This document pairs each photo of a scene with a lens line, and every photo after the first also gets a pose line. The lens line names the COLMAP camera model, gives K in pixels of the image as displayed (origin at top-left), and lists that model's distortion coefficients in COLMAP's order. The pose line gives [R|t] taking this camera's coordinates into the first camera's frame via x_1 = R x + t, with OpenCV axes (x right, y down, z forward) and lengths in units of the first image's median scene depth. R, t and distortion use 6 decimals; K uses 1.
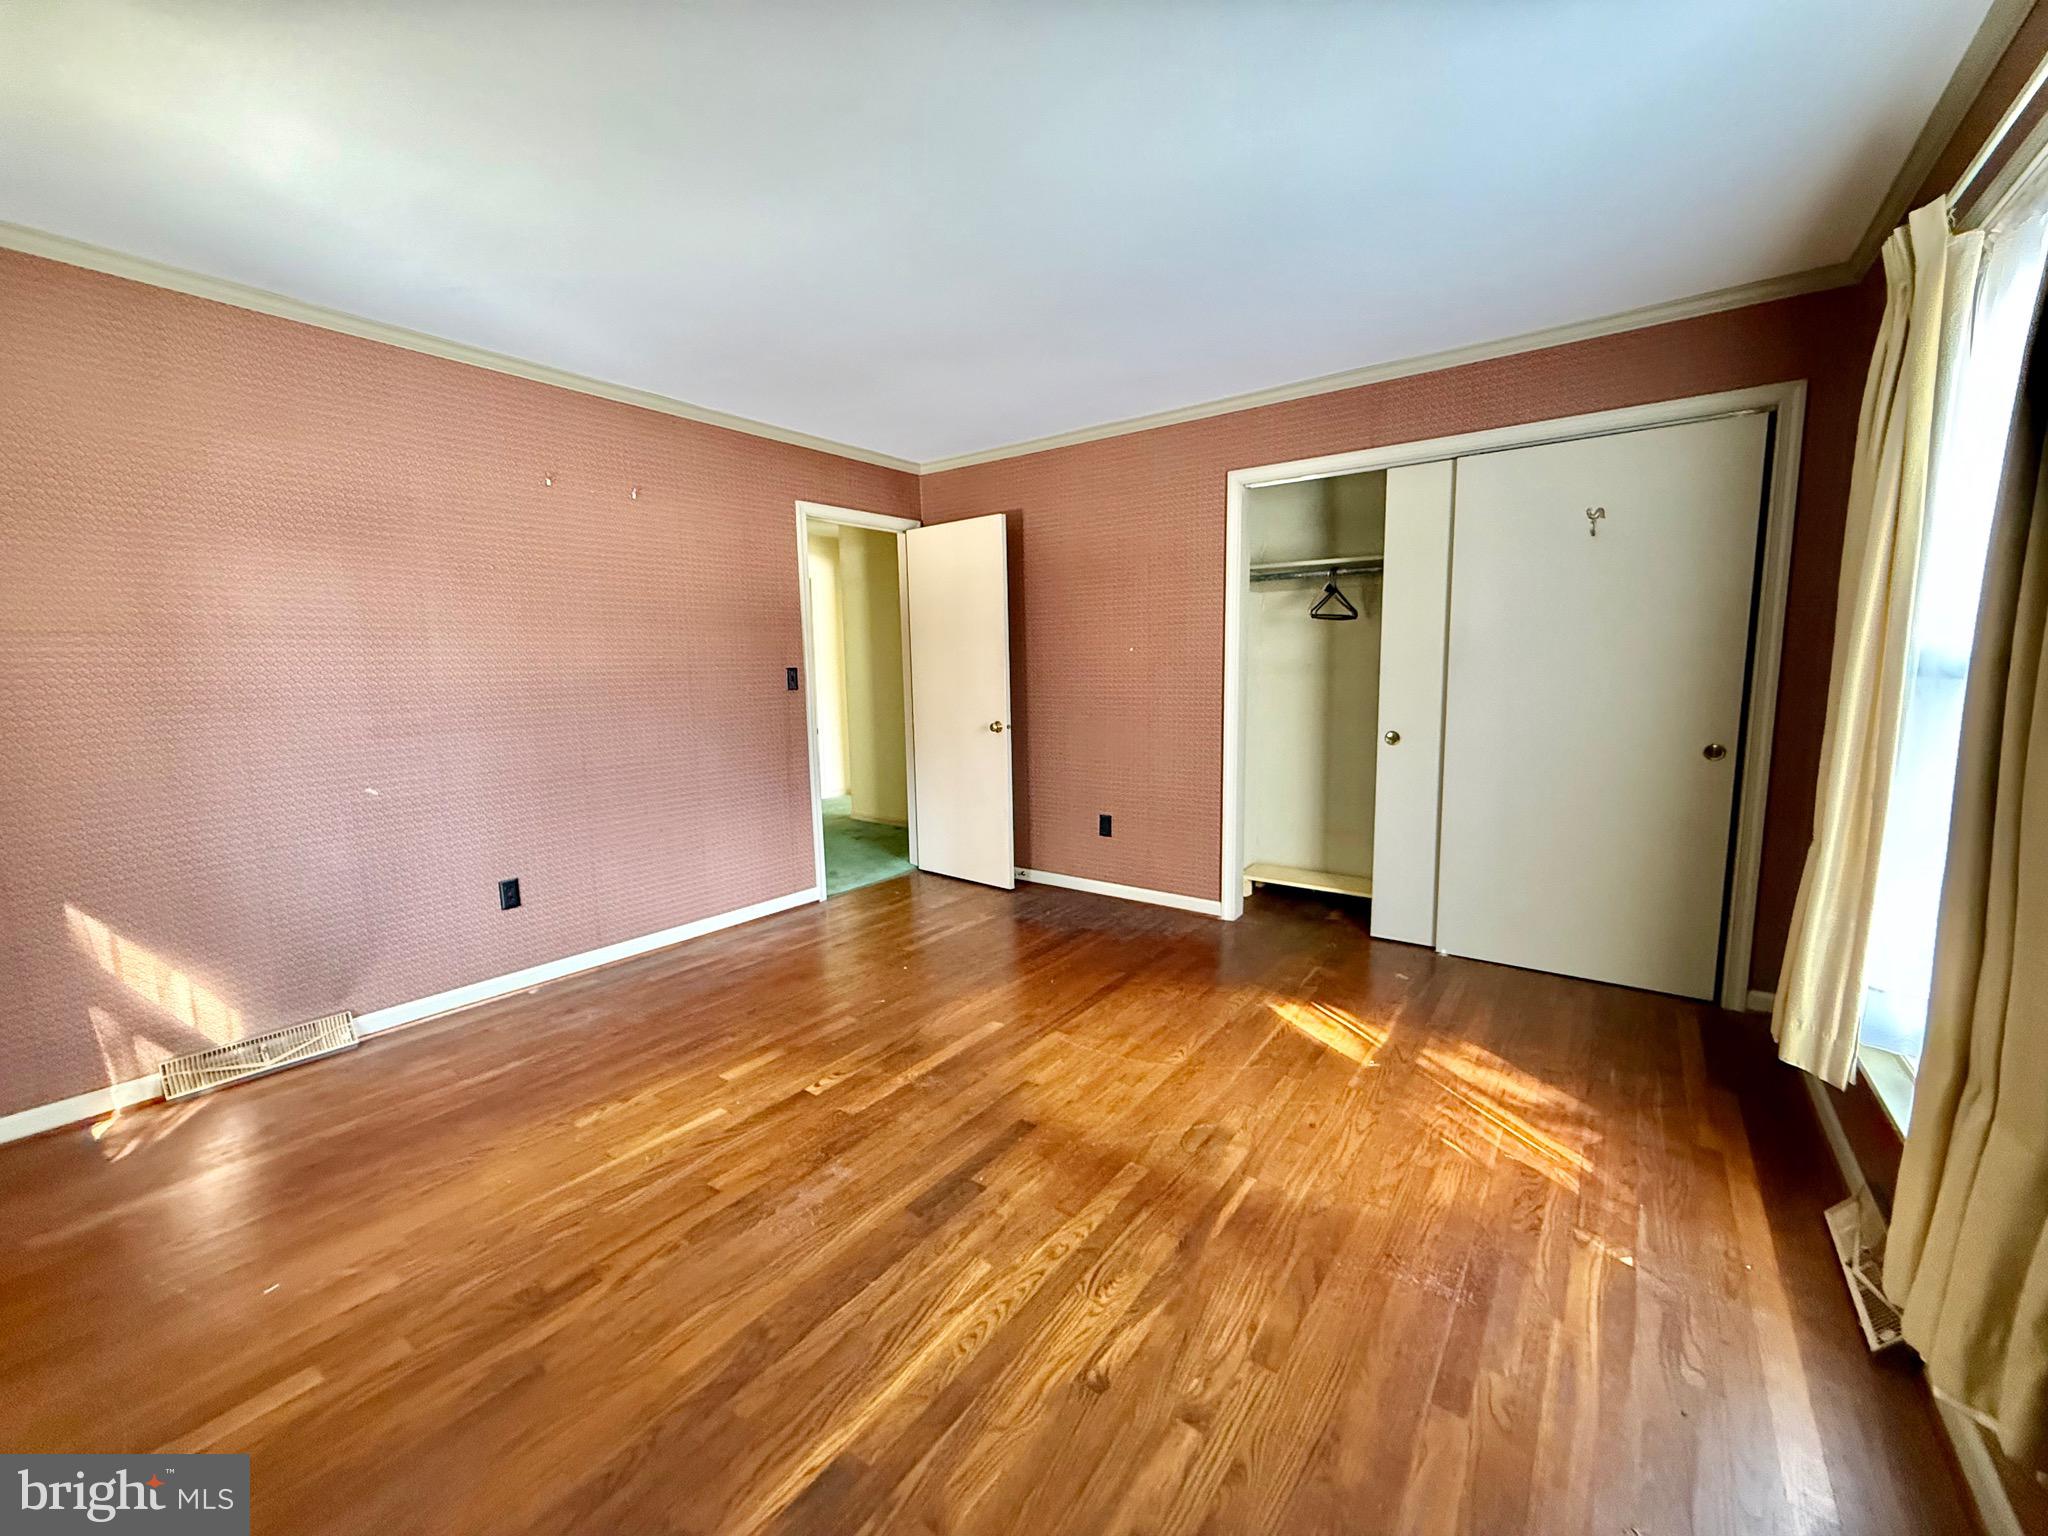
lens RADIAL K [[810.5, 0, 1019.8], [0, 810.5, 767.9], [0, 0, 1]] dist [0.000080, 0.000037]
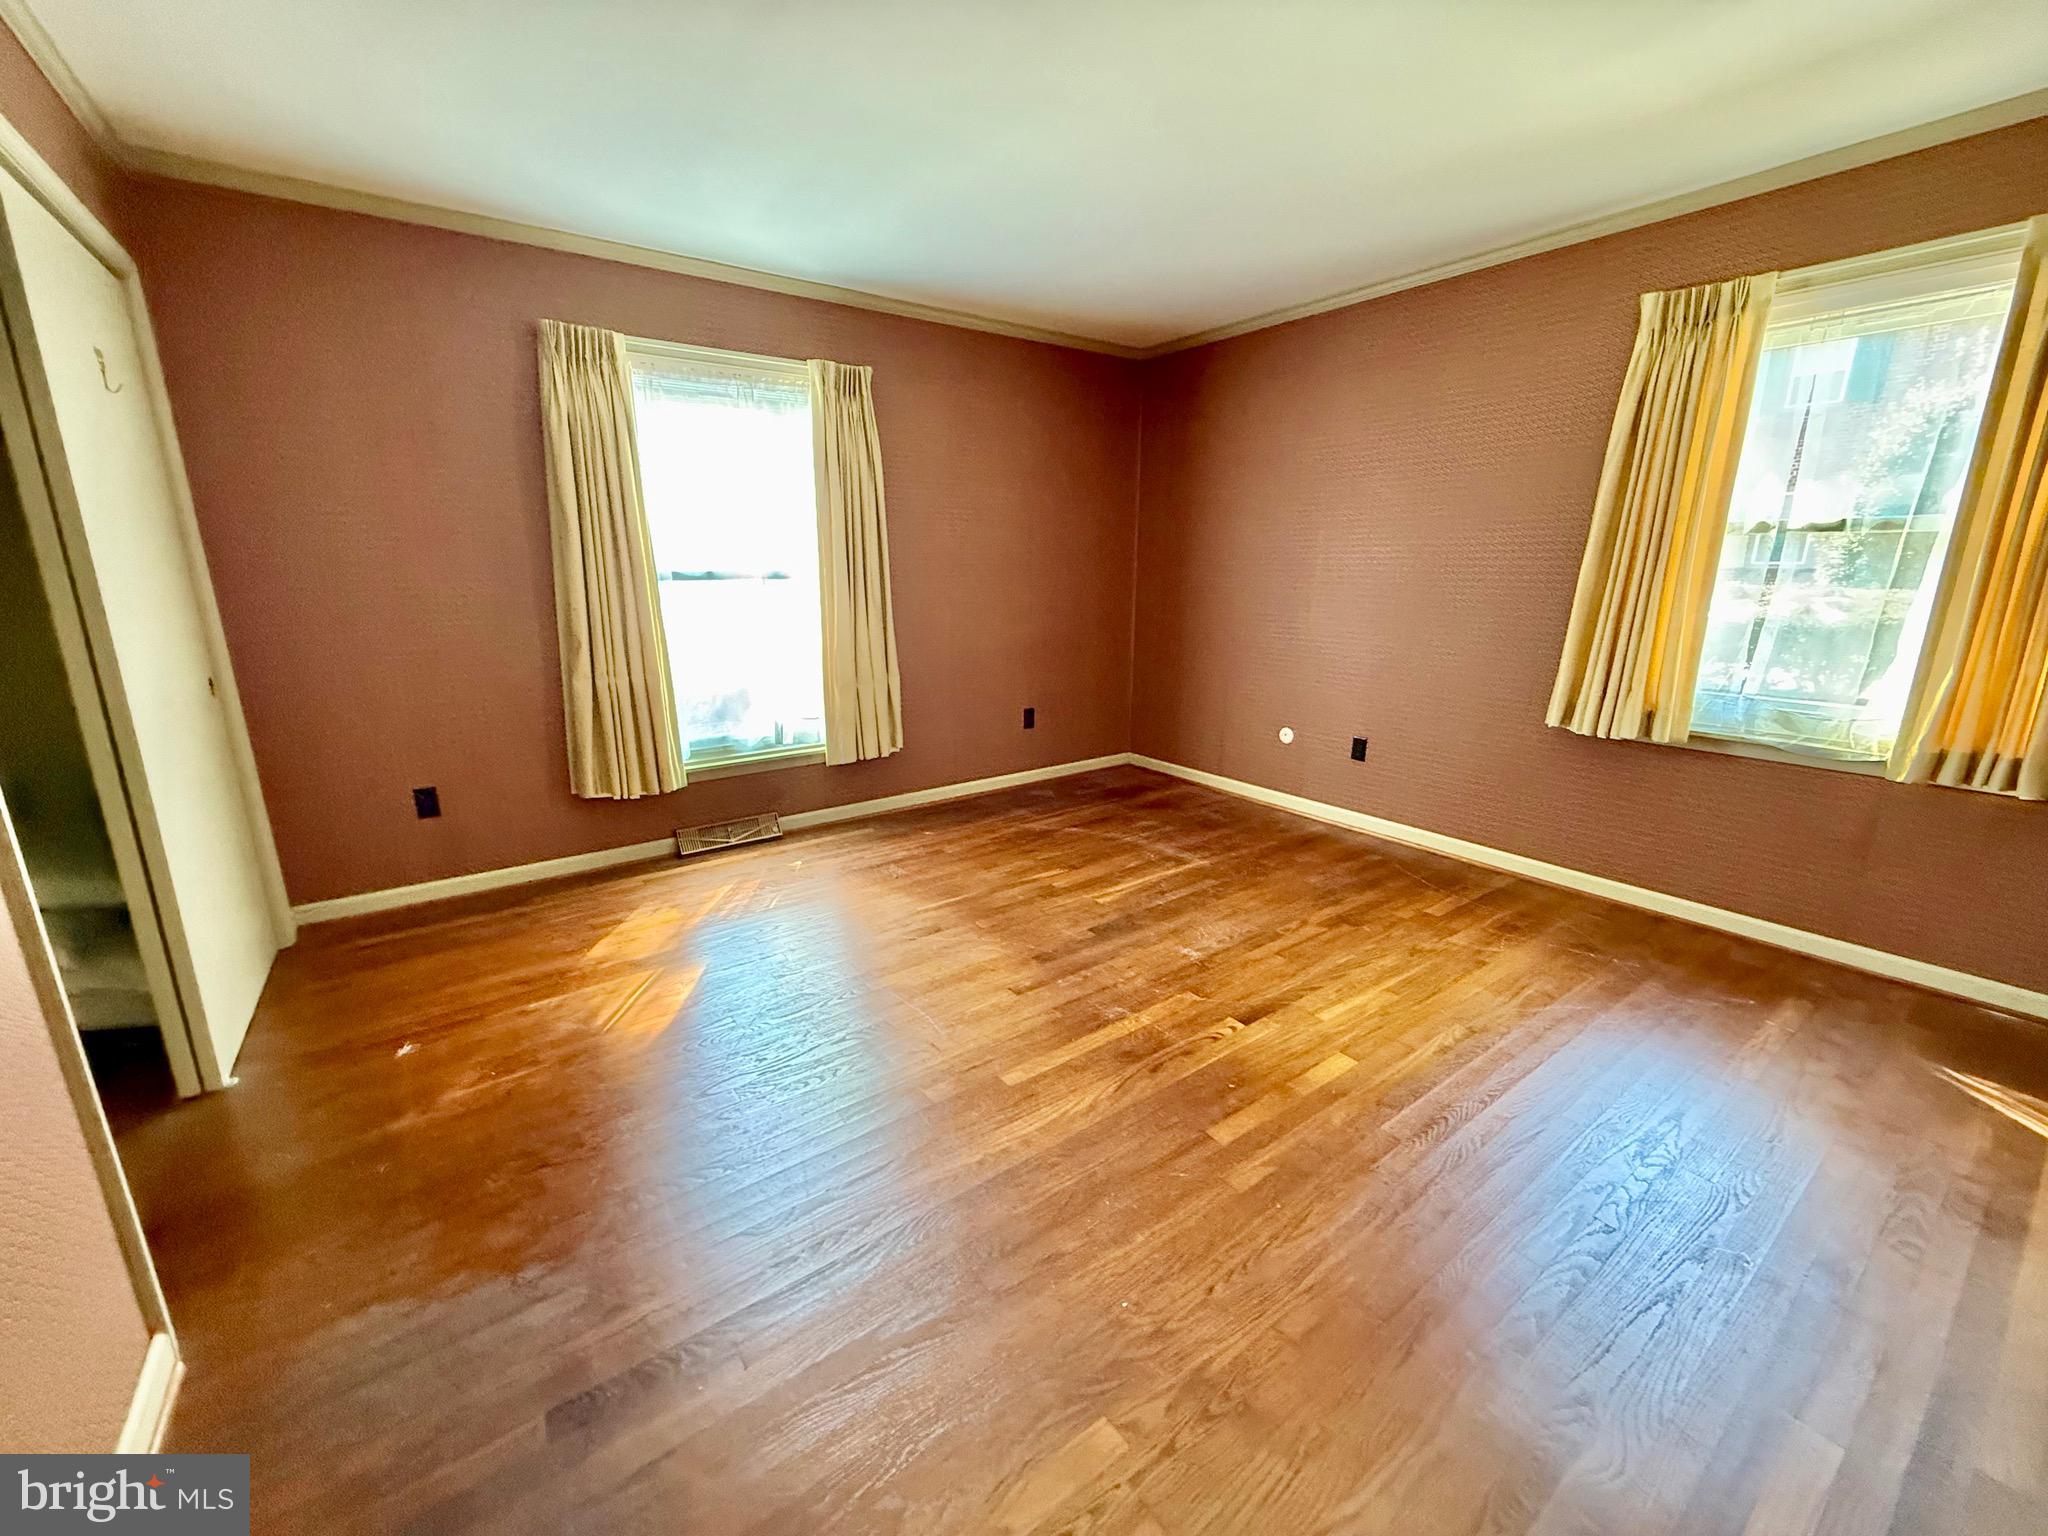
lens RADIAL K [[810.5, 0, 1022.6], [0, 810.5, 766.8], [0, 0, 1]] dist [0.000080, 0.000037]
pose [[-0.955537, -0.053680, 0.289945, -0.295433], [0.056103, 0.932233, 0.357484, -0.252681], [-0.289486, 0.357856, -0.887771, 1.940277]]
